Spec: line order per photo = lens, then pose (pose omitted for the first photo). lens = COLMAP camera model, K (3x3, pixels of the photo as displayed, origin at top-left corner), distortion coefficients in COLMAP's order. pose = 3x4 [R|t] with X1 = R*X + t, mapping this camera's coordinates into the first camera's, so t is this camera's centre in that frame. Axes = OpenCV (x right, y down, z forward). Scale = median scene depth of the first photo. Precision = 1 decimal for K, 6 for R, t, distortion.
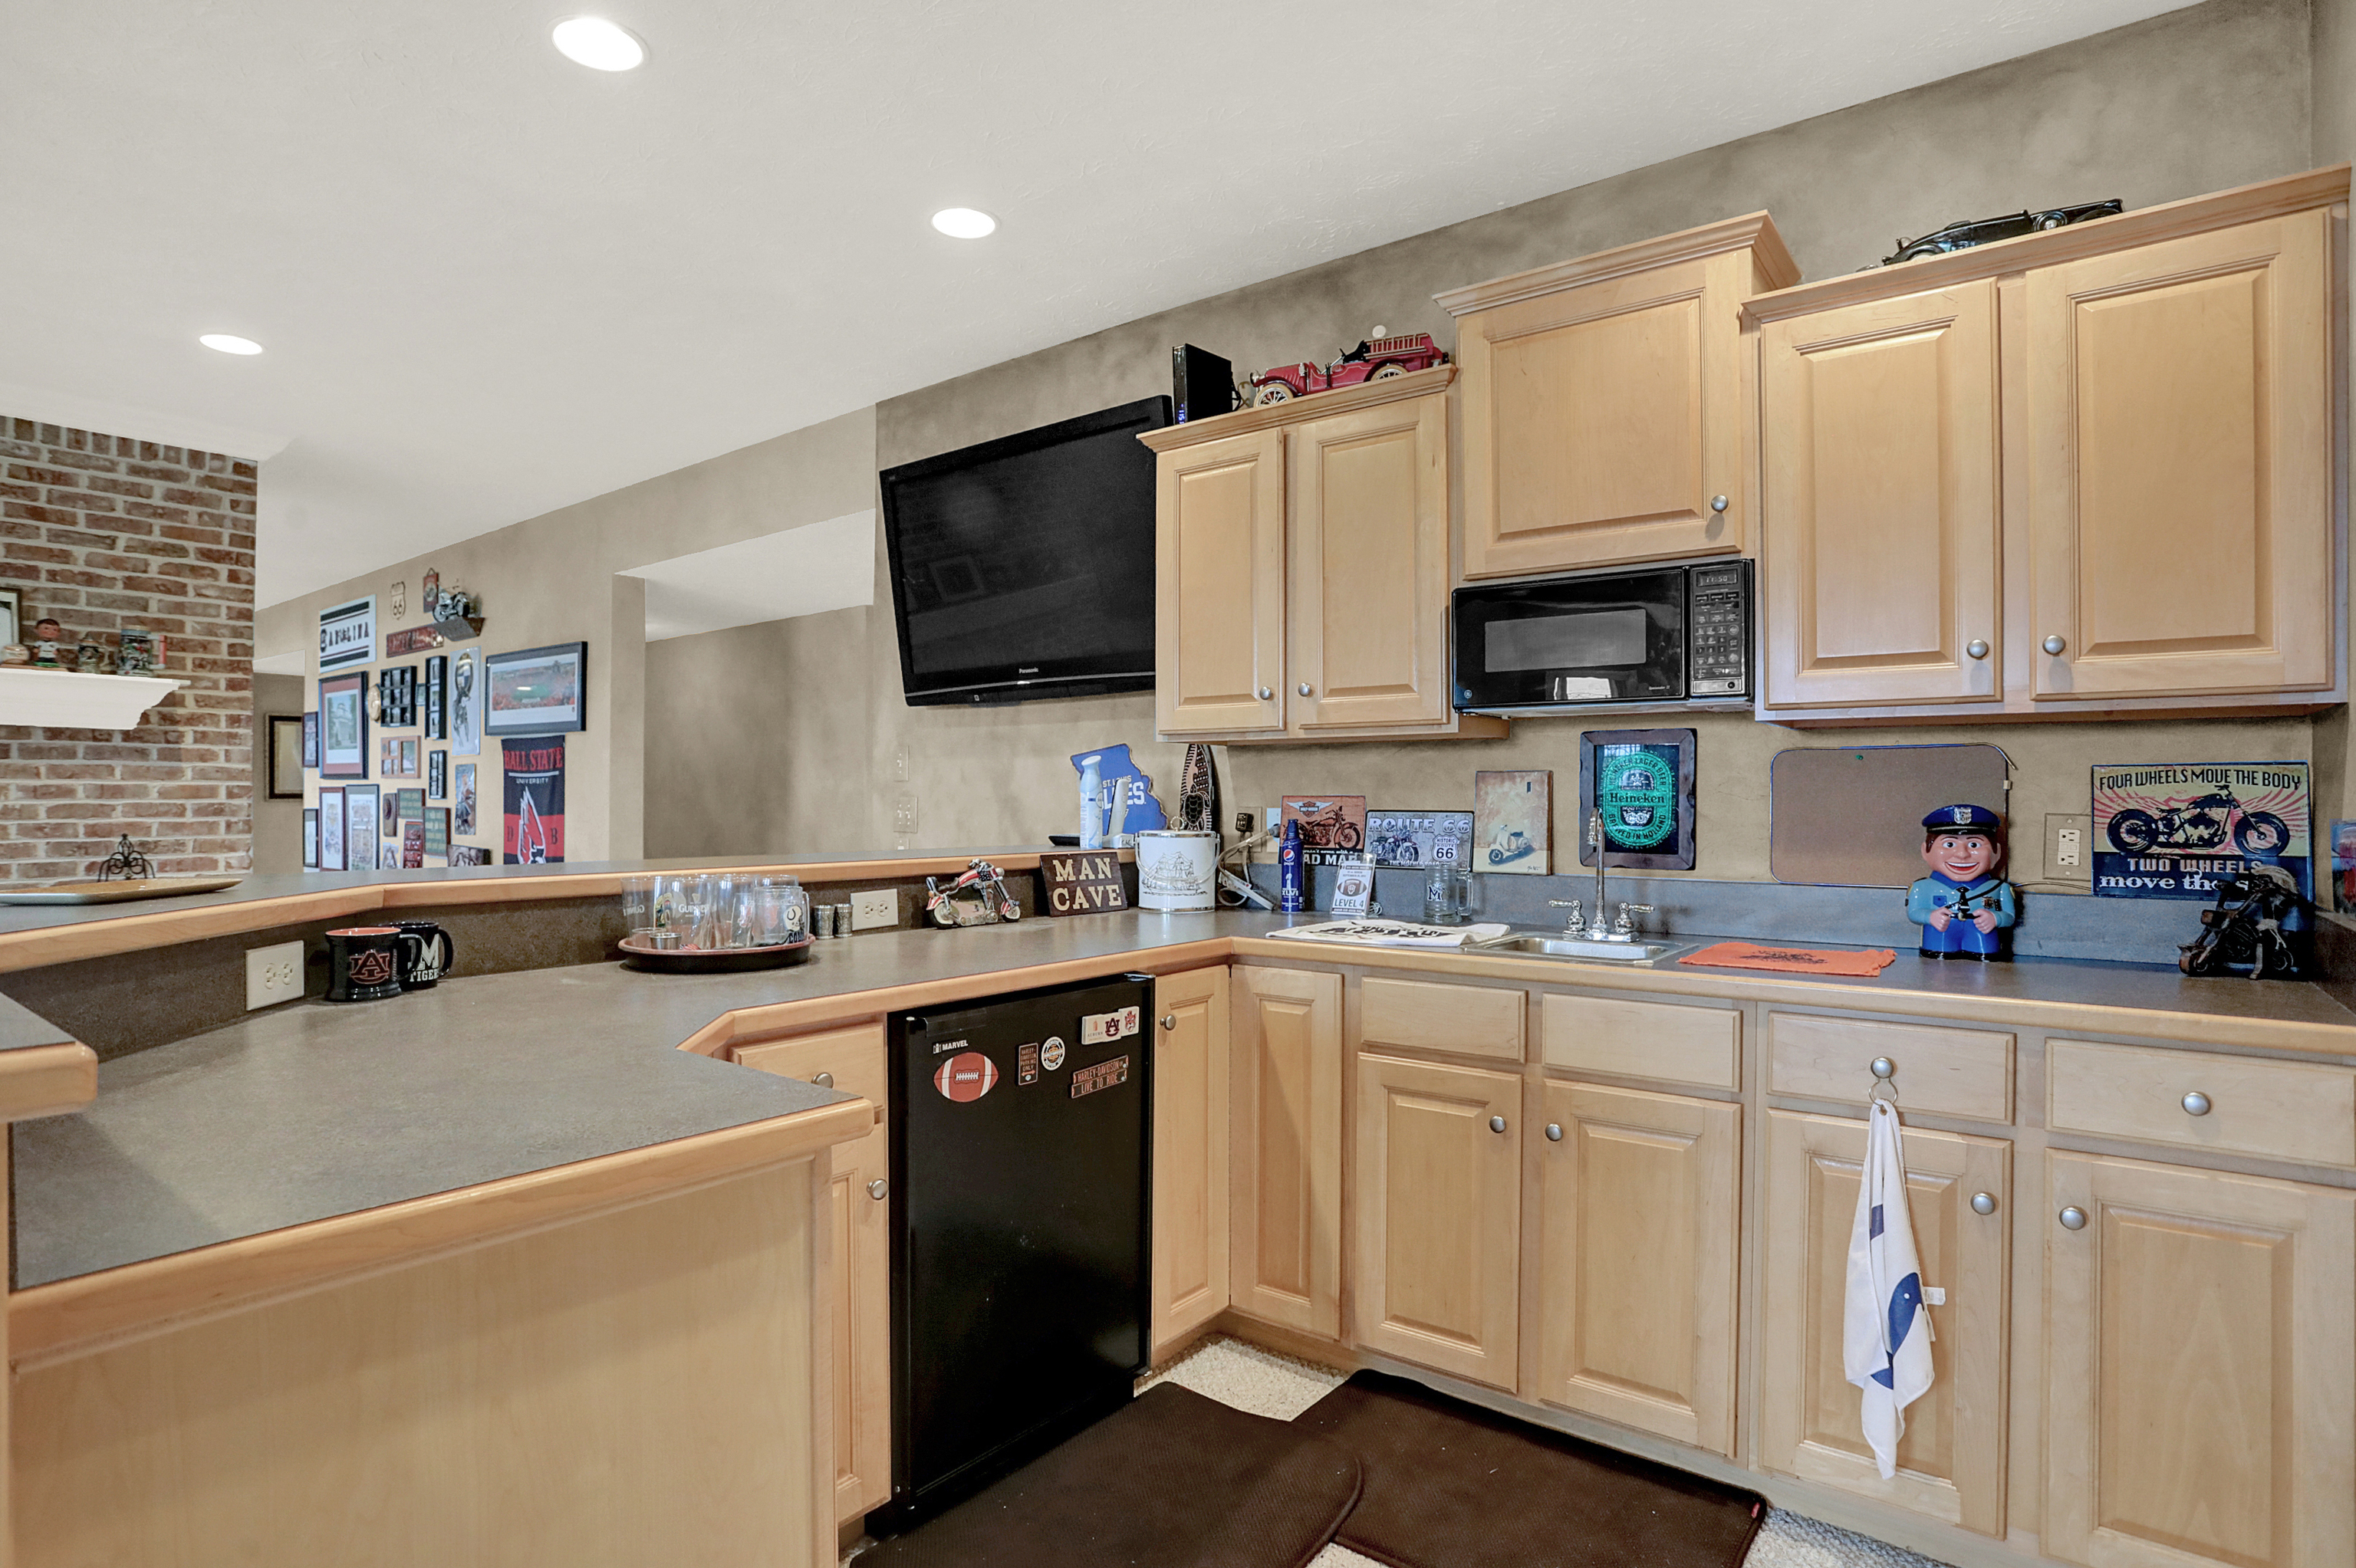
lens RADIAL K [[1207.4, 0, 1163.8], [0, 1207.4, 788.0], [0, 0, 1]] dist [-0.080814, 0.035673]
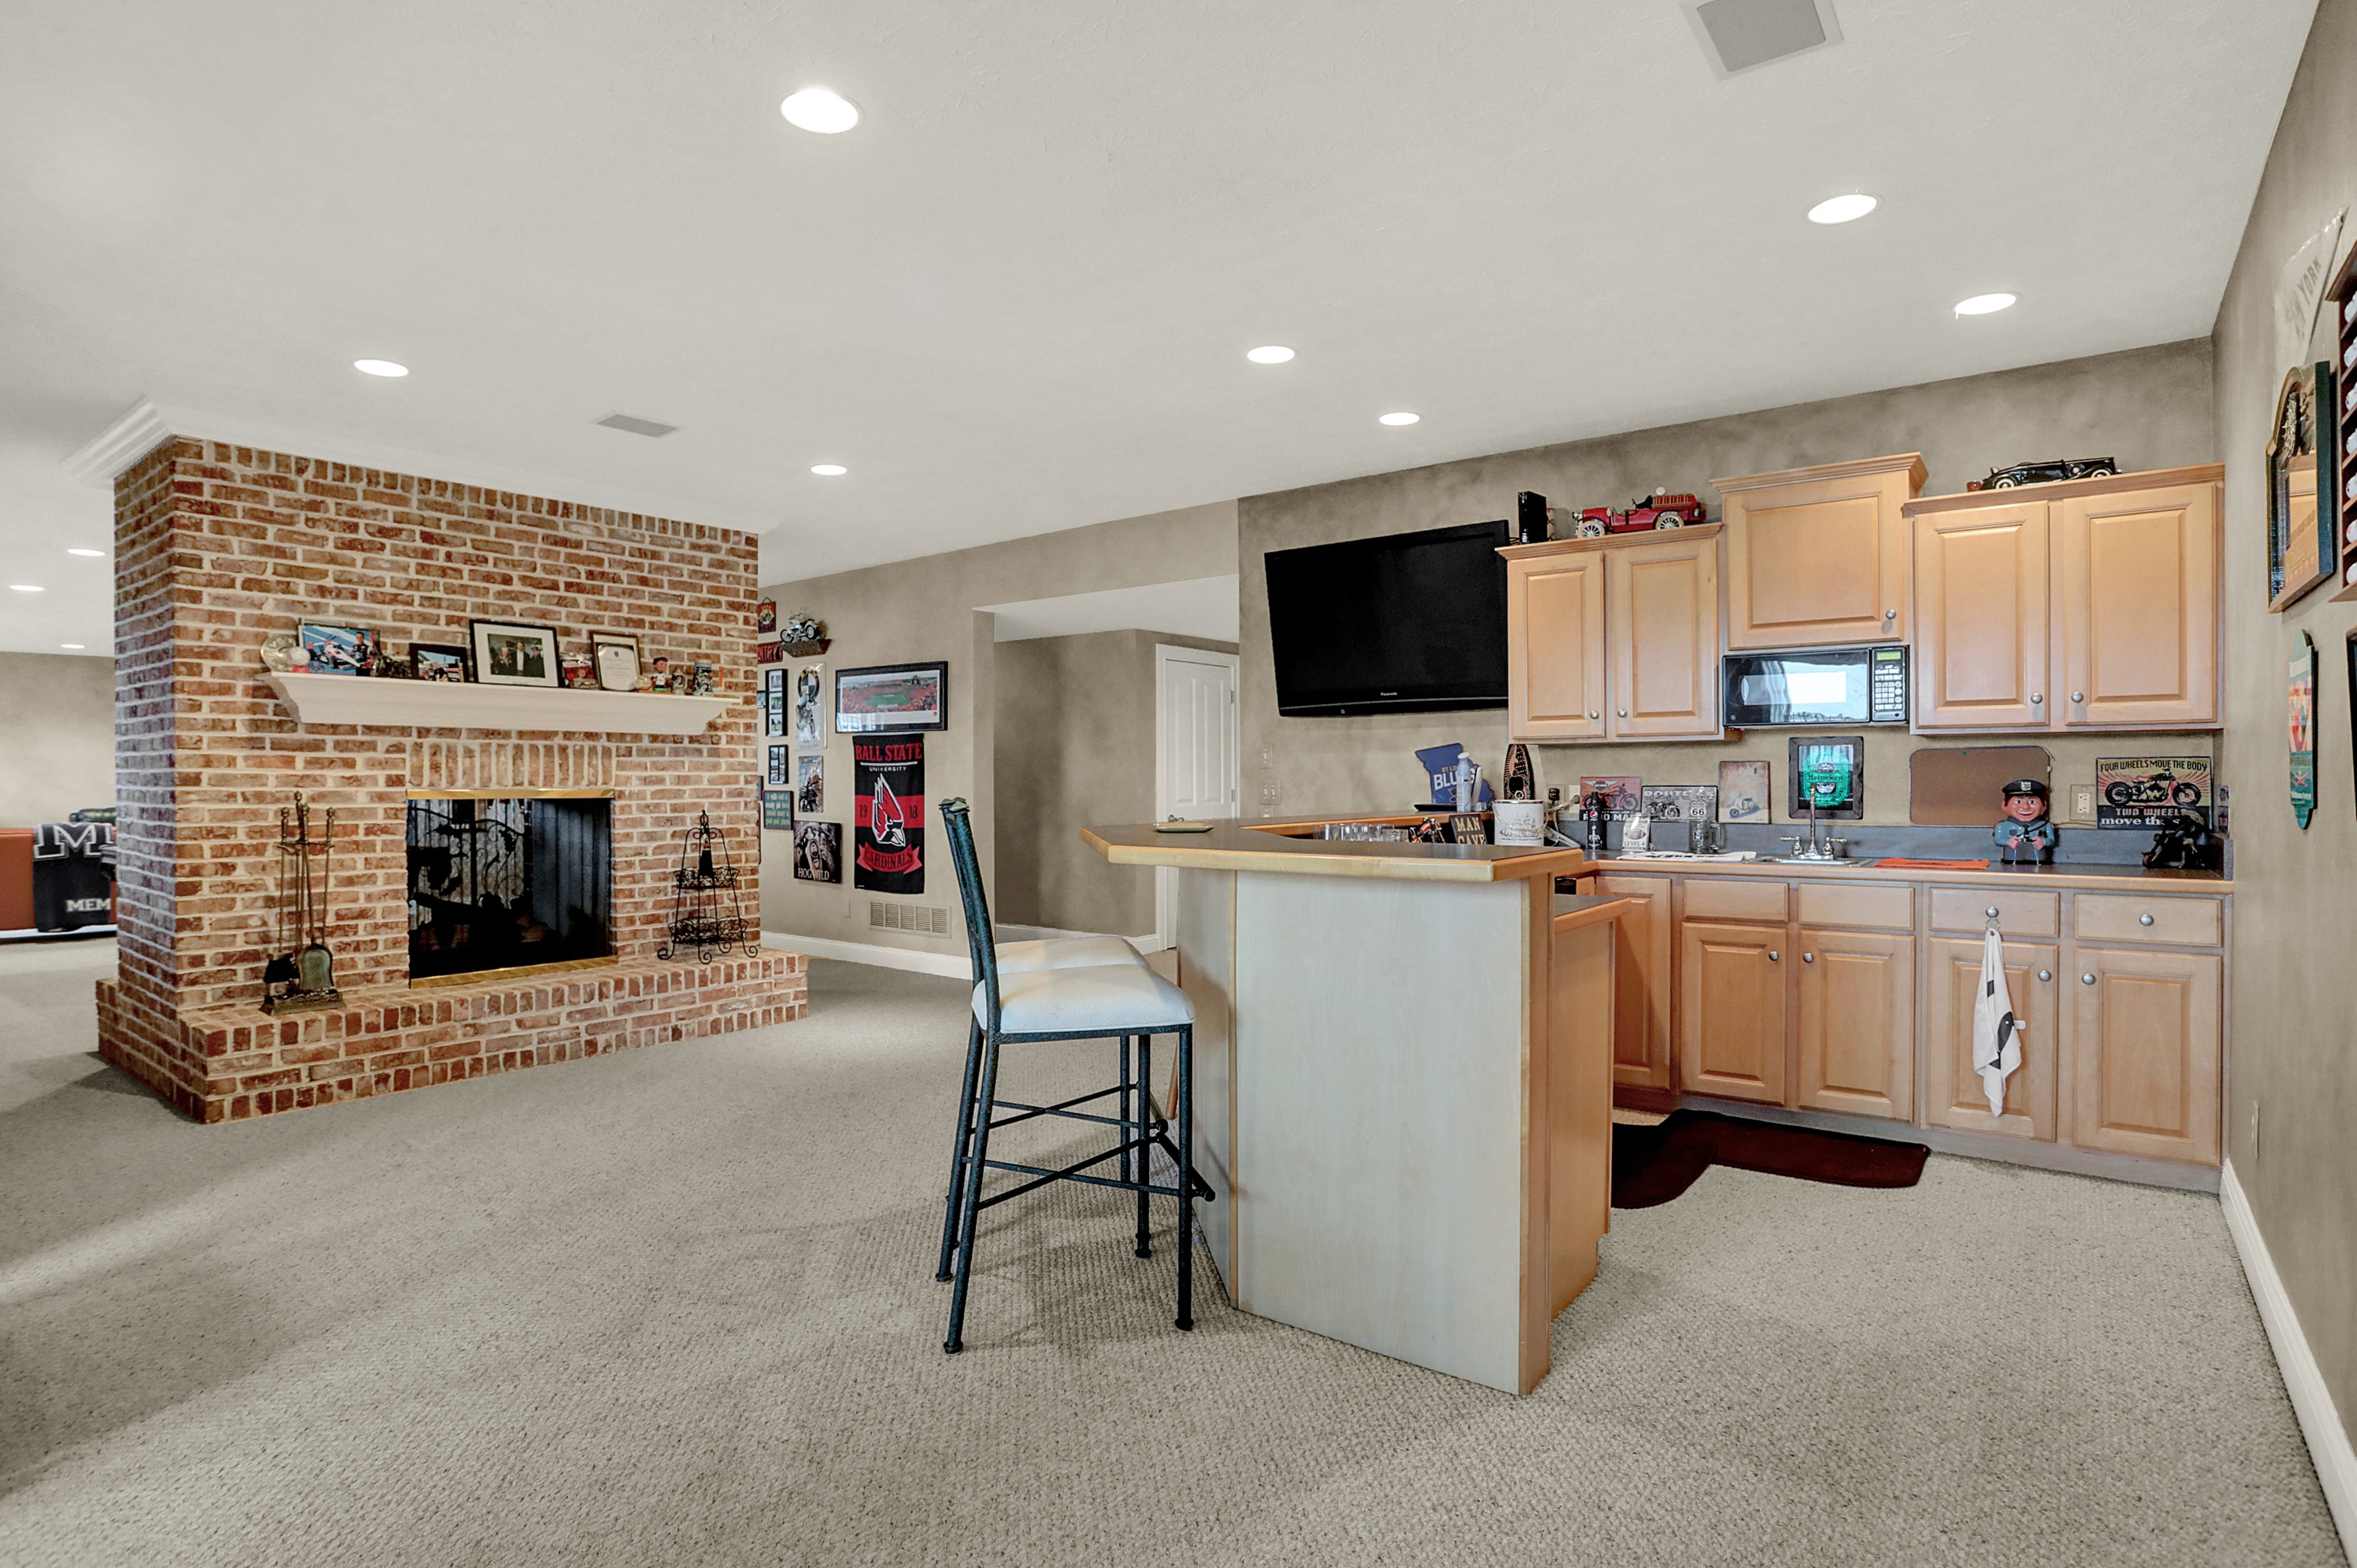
lens RADIAL K [[1195.3, 0, 1163.2], [0, 1195.3, 781.0], [0, 0, 1]] dist [-0.080684, 0.036499]
pose [[0.999959, -0.007095, -0.005616, -0.381584], [0.007154, 0.999918, 0.010663, -0.007640], [0.005540, -0.010702, 0.999927, -0.473182]]
